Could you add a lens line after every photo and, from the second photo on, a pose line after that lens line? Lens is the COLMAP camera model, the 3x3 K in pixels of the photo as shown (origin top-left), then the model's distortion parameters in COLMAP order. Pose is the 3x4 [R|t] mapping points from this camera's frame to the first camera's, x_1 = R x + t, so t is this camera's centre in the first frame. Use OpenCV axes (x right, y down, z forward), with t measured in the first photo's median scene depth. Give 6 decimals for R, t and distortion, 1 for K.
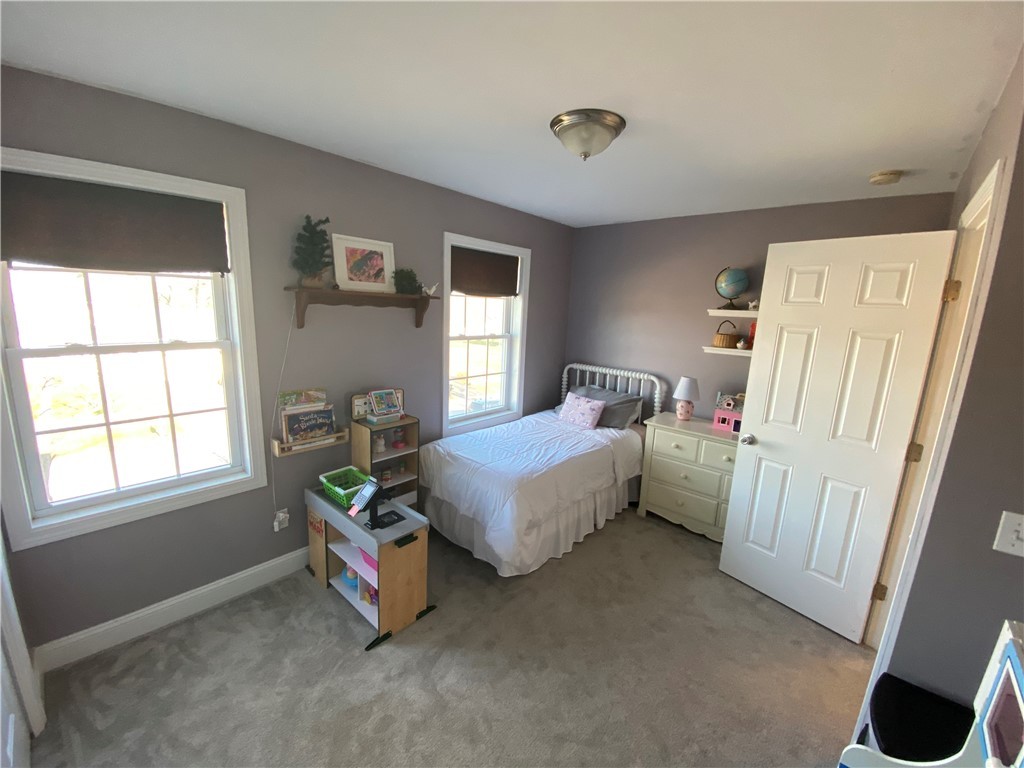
lens RADIAL K [[414.0, 0, 508.8], [0, 414.0, 388.0], [0, 0, 1]] dist [0.000060, -0.000044]
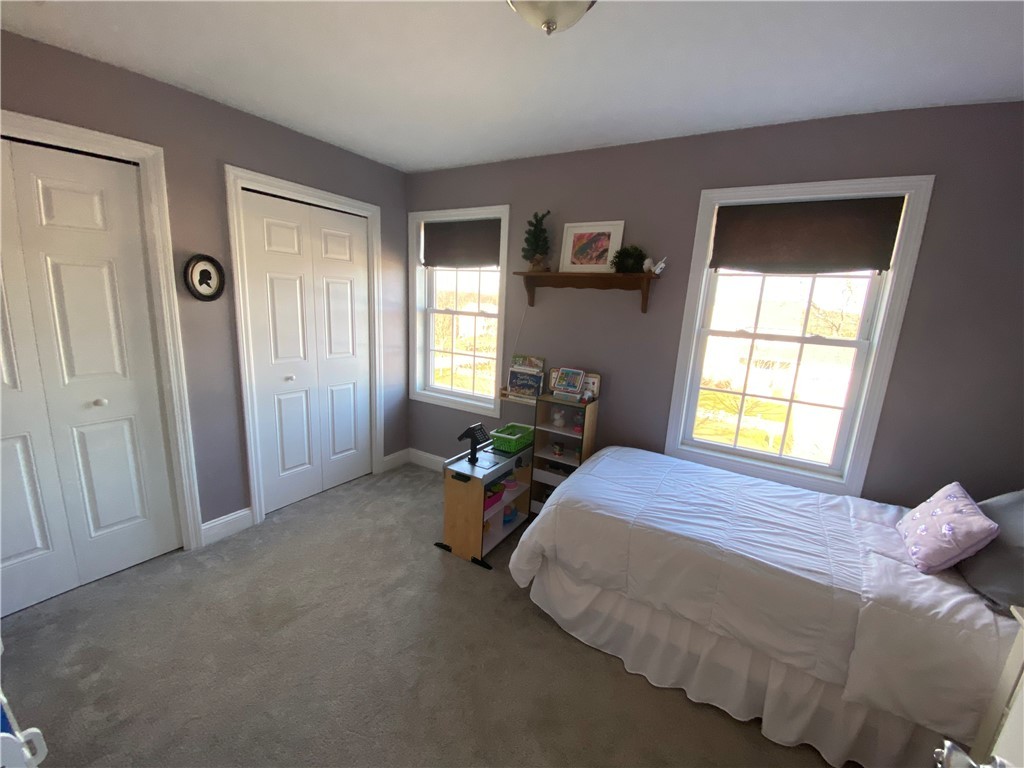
lens RADIAL K [[429.4, 0, 509.3], [0, 429.4, 377.3], [0, 0, 1]] dist [-0.001314, -0.000378]
pose [[0.188671, 0.173848, -0.966530, 0.686692], [-0.211478, 0.968307, 0.132886, -0.082892], [0.959000, 0.179328, 0.219457, 0.615936]]
